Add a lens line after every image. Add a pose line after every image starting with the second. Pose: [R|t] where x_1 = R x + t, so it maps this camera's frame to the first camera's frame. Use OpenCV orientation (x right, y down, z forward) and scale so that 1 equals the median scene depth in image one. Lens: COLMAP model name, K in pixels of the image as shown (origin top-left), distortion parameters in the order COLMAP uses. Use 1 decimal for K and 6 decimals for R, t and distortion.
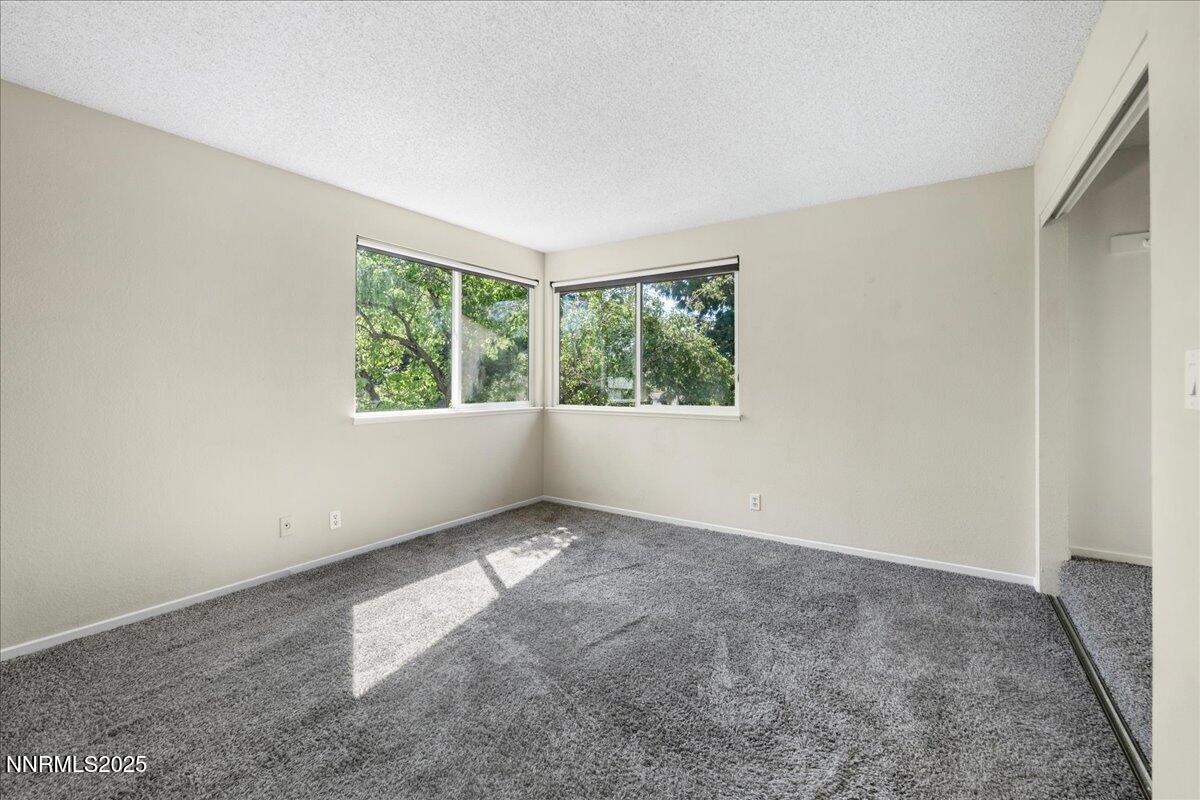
lens RADIAL K [[517.8, 0, 598.1], [0, 517.8, 378.4], [0, 0, 1]] dist [0.000067, 0.000035]
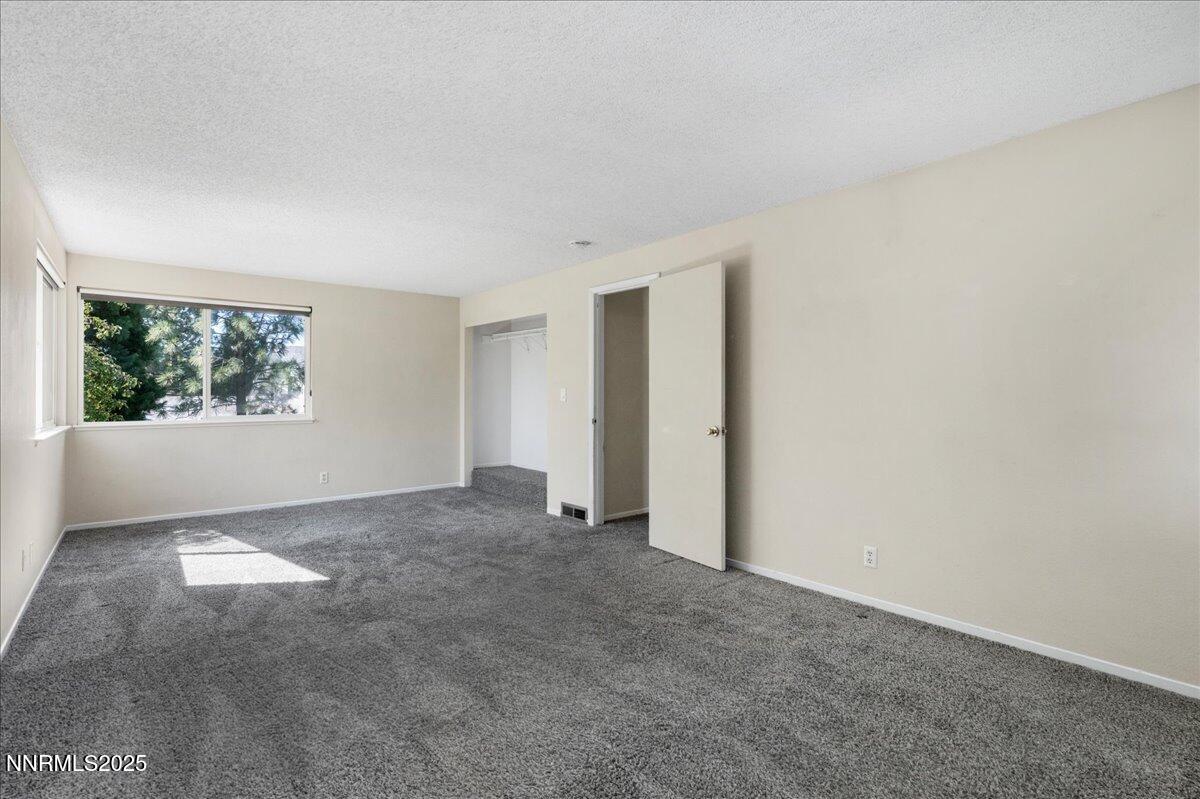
lens RADIAL K [[563.2, 0, 600.0], [0, 563.2, 399.5], [0, 0, 1]] dist [-0.000003, 0.000002]
pose [[0.290093, -0.014733, 0.956885, -1.446813], [-0.007671, 0.999814, 0.017720, -0.026733], [-0.956968, -0.012481, 0.289926, -0.309796]]
